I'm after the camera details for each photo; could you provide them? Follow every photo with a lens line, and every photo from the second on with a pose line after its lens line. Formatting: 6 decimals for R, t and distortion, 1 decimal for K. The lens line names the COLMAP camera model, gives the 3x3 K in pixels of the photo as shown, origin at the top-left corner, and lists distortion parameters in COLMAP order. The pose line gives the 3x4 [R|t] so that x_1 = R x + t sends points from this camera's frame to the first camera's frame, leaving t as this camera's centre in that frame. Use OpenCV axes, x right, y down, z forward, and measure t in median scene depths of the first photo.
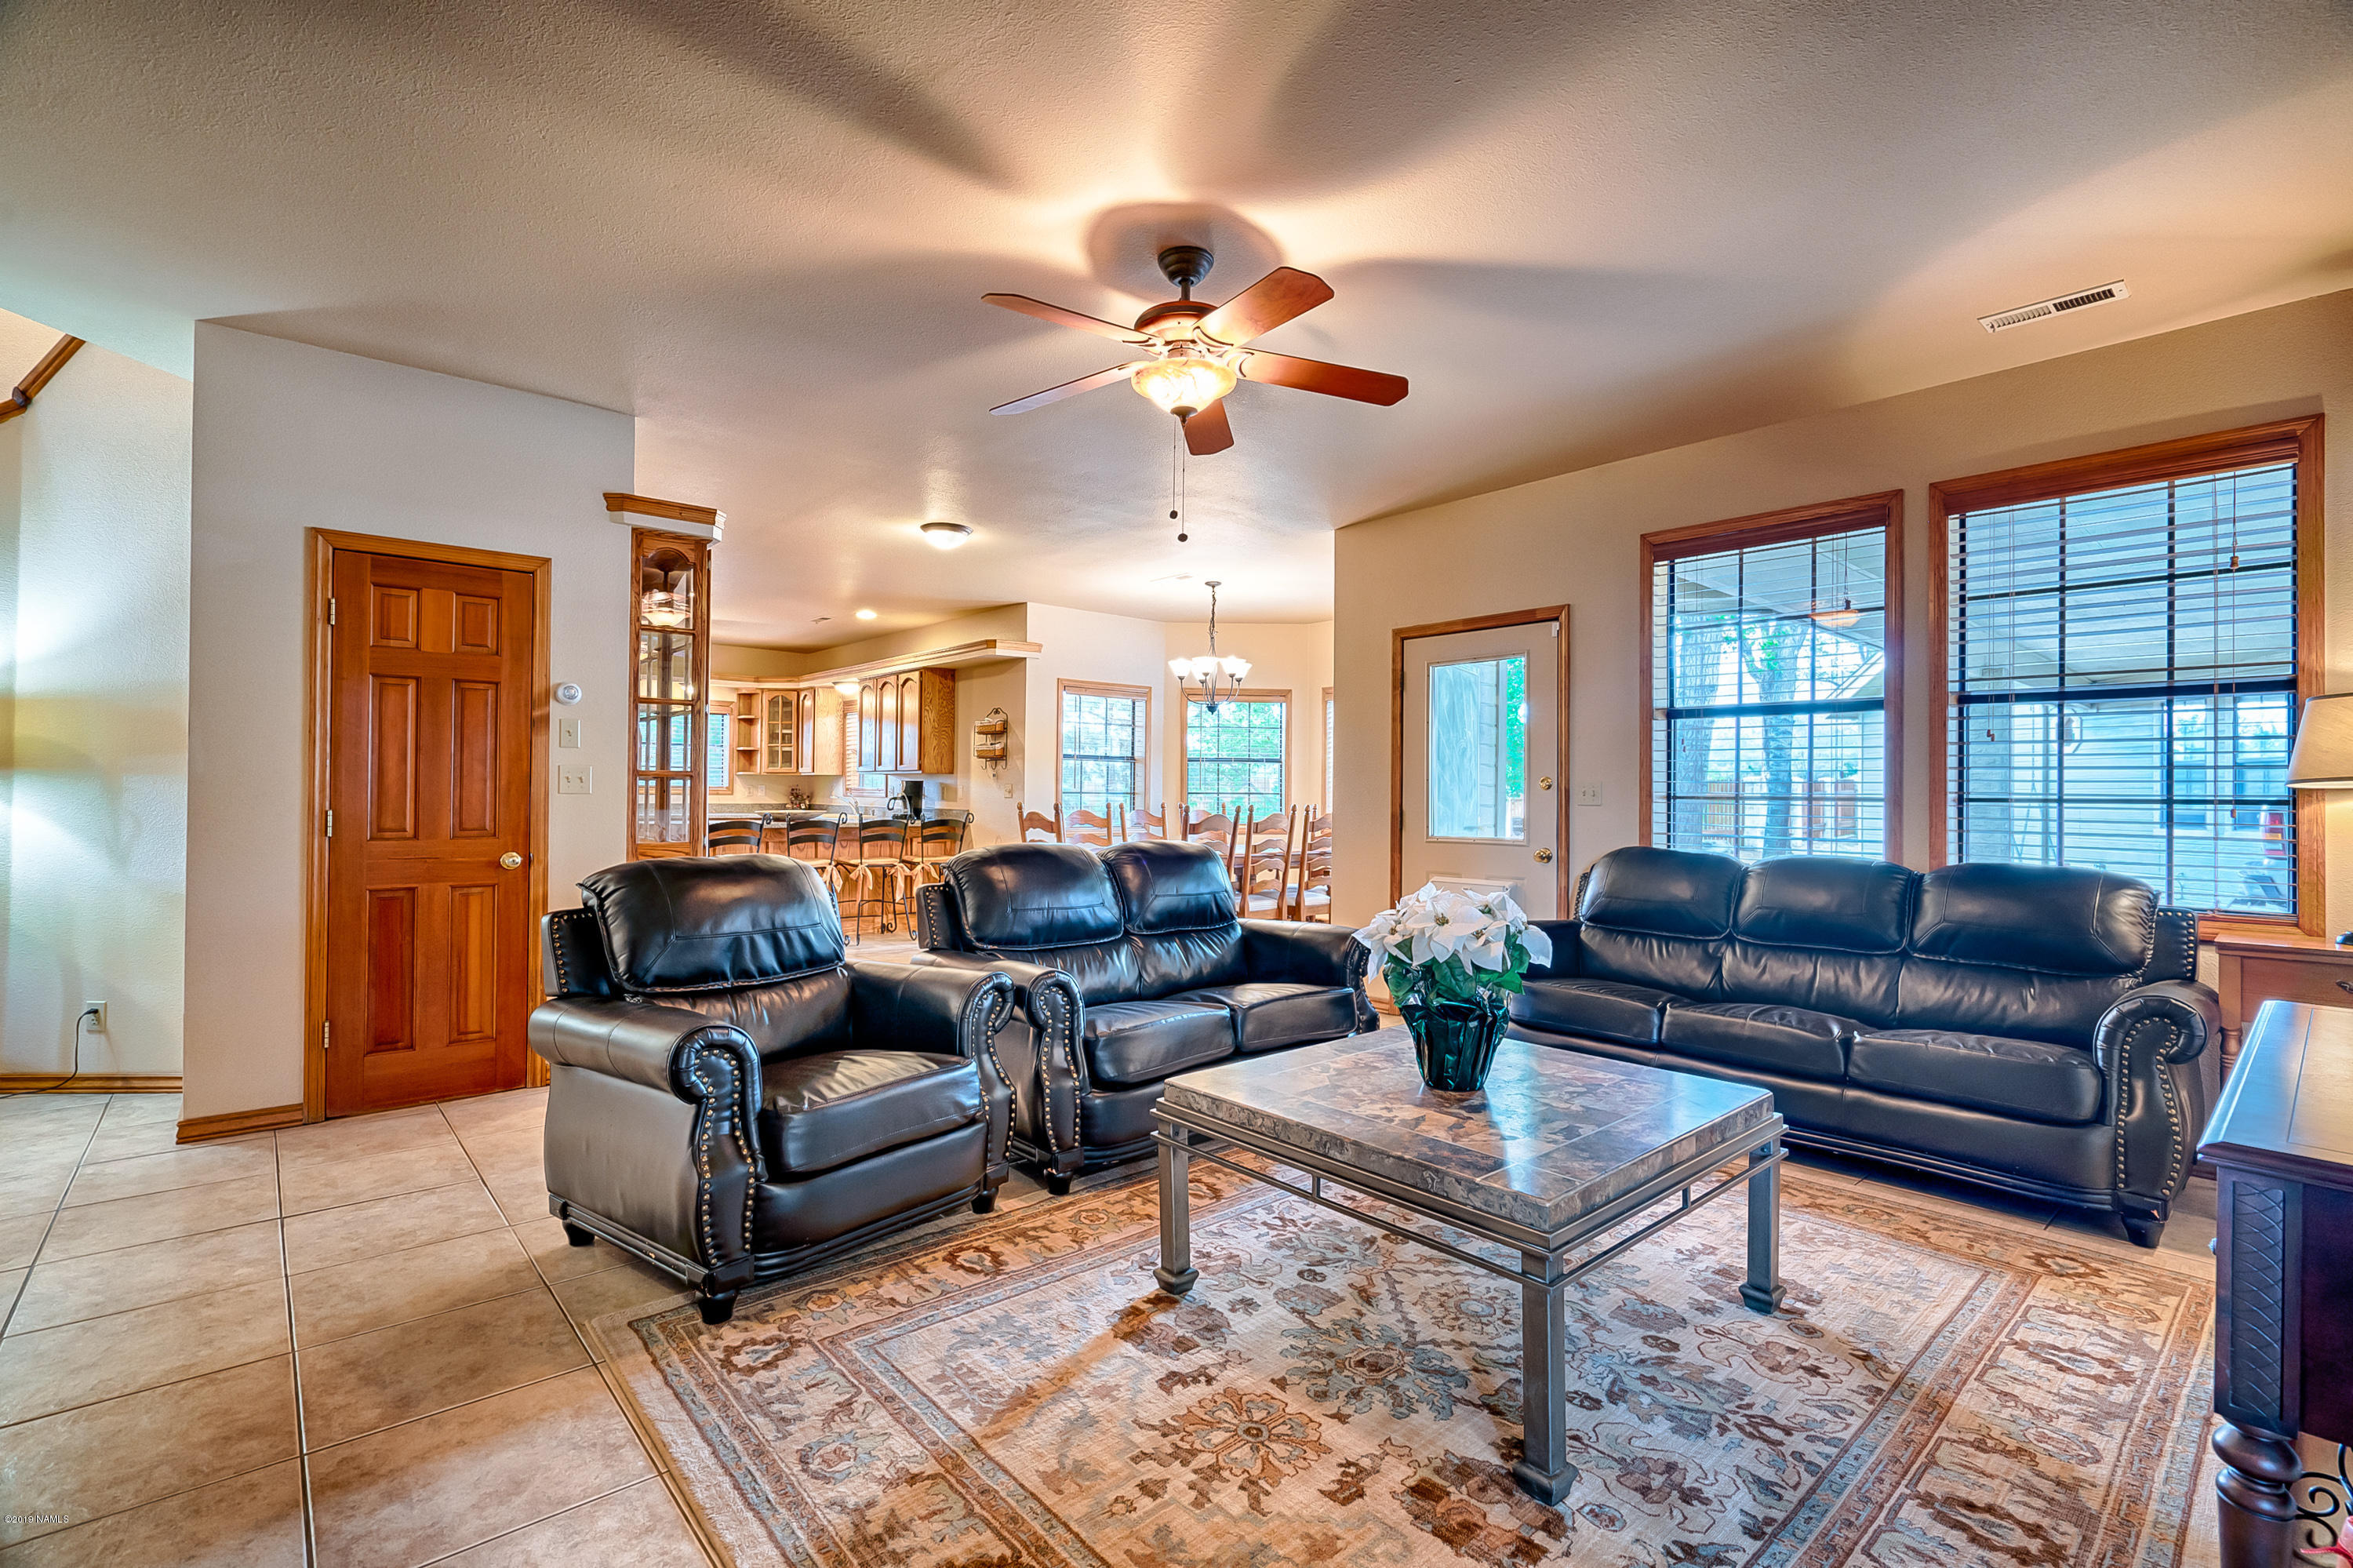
lens RADIAL K [[1048.4, 0, 1209.8], [0, 1048.4, 782.9], [0, 0, 1]] dist [0.003287, -0.001356]
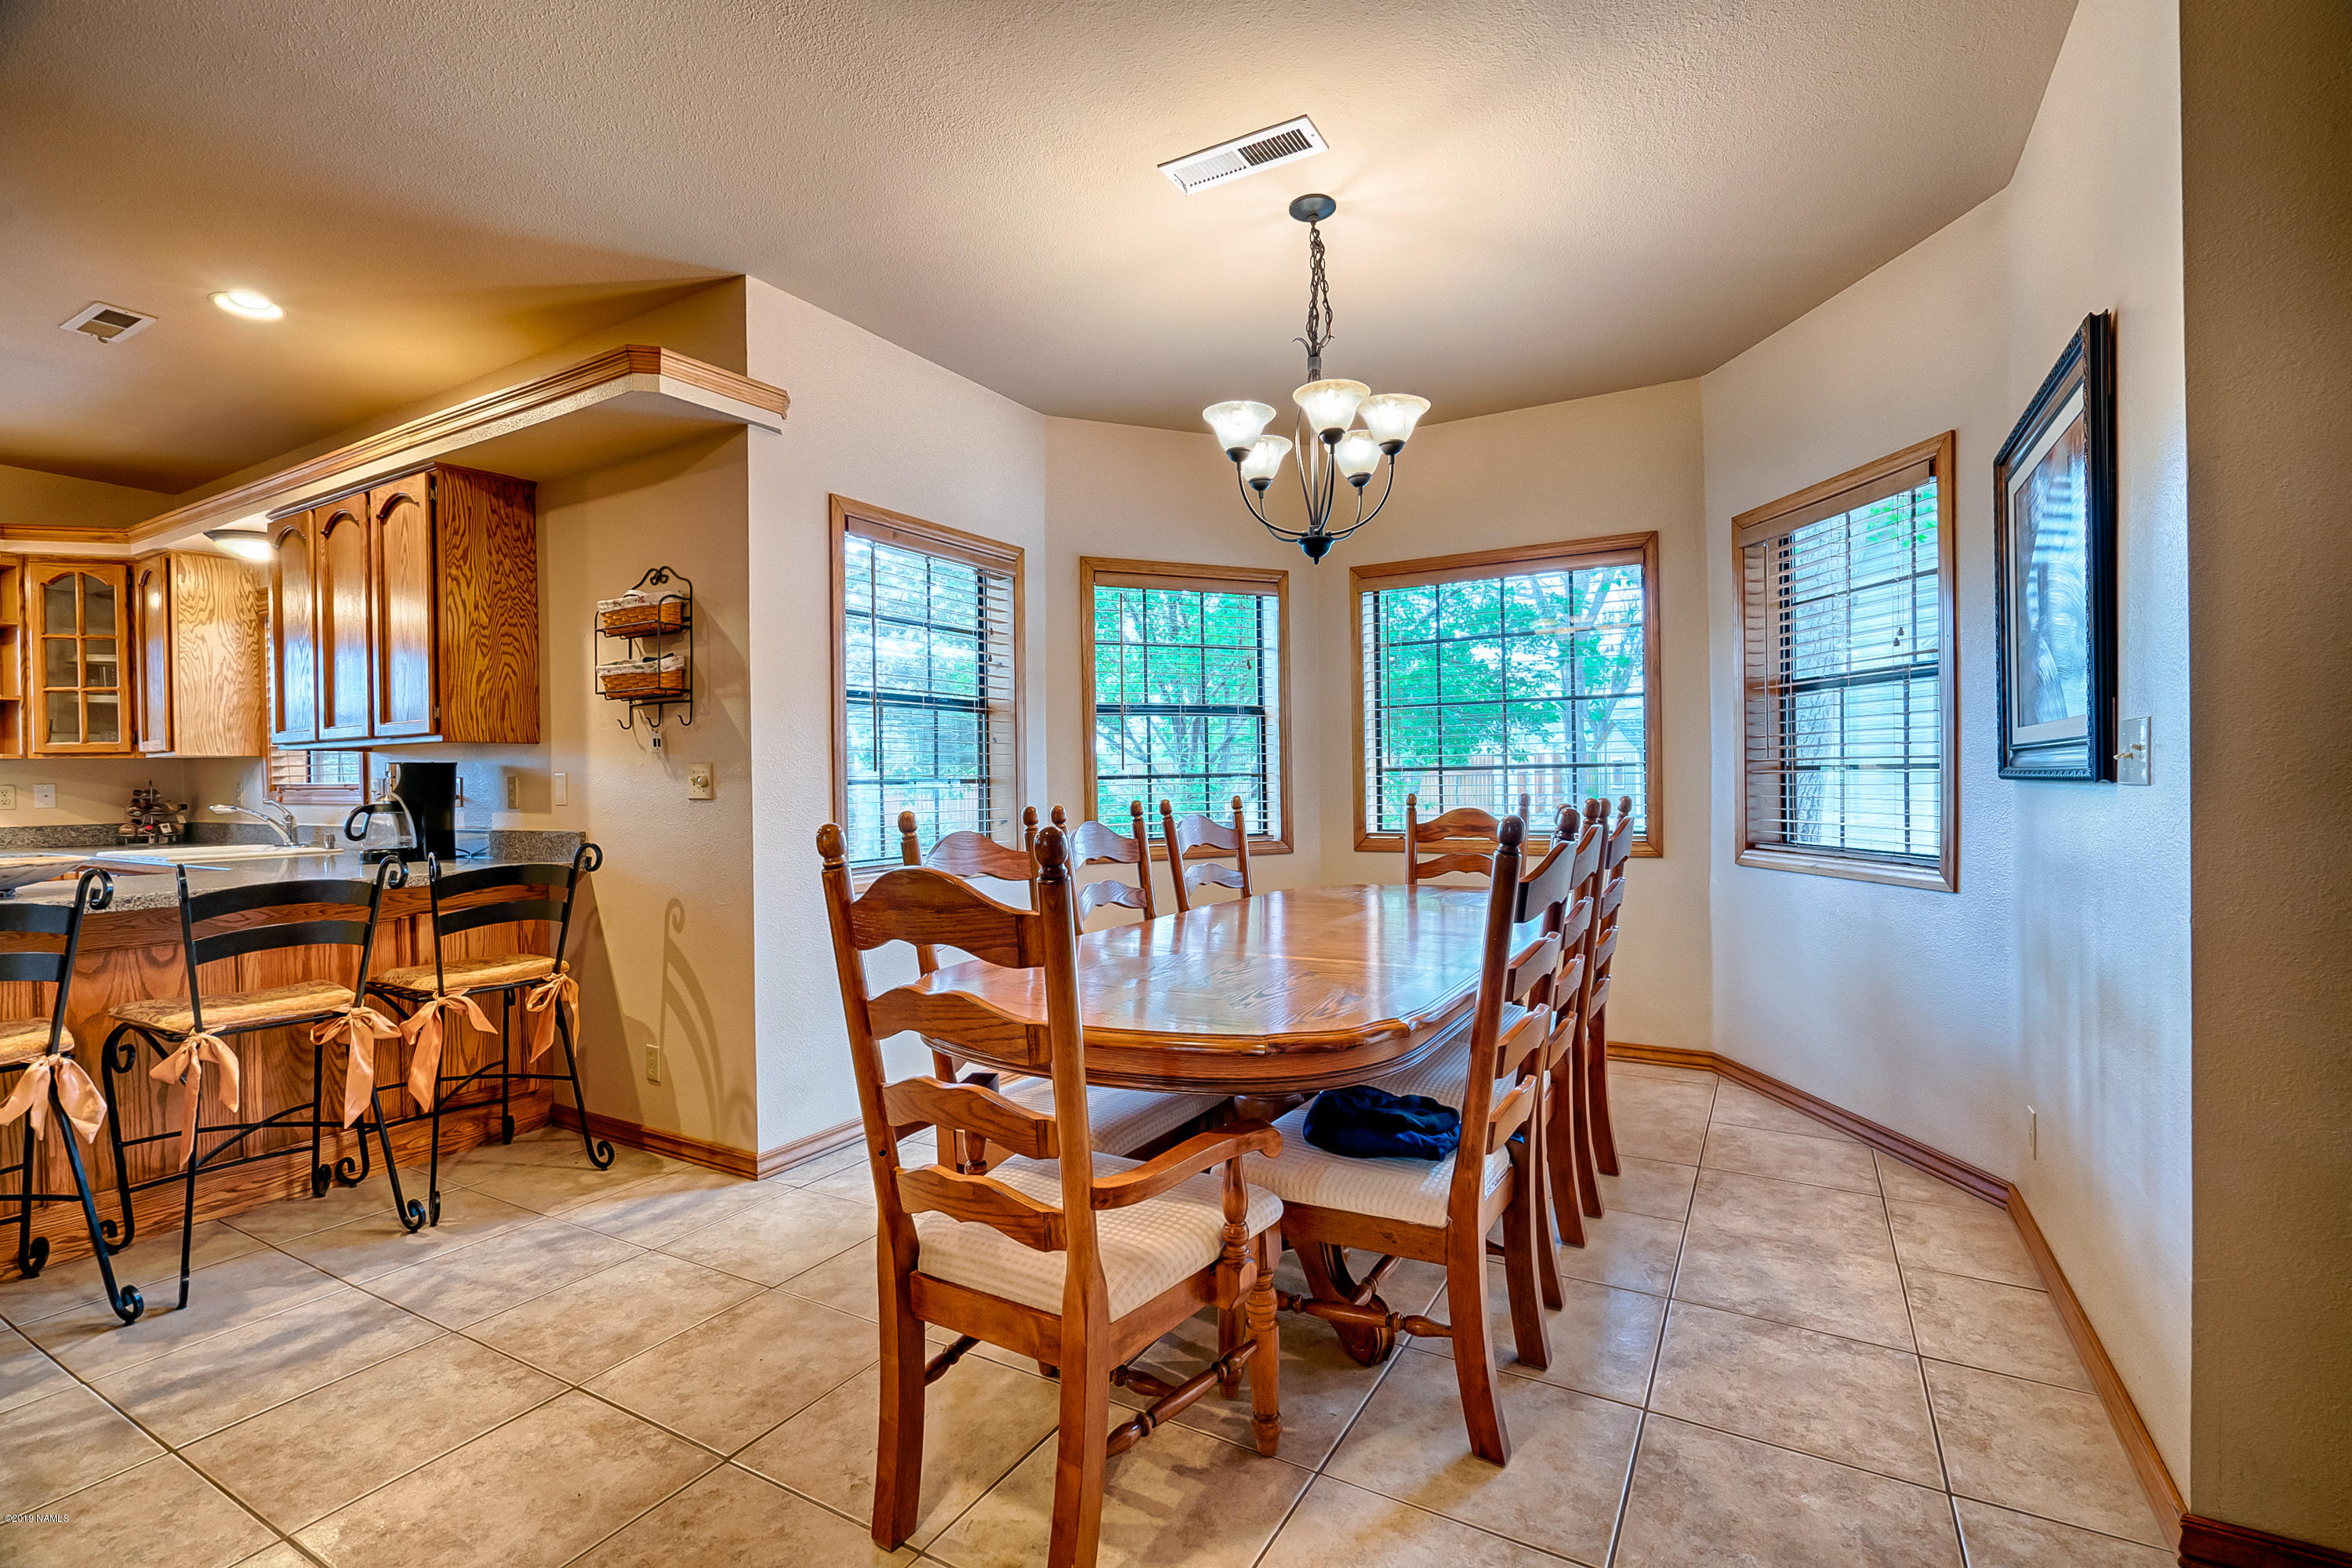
lens RADIAL K [[1047.9, 0, 1188.3], [0, 1047.9, 789.8], [0, 0, 1]] dist [0.003287, -0.001356]
pose [[0.954780, -0.023269, 0.296400, -0.127508], [0.017923, 0.999624, 0.020740, 0.005286], [-0.296772, -0.014490, 0.954839, 0.547032]]
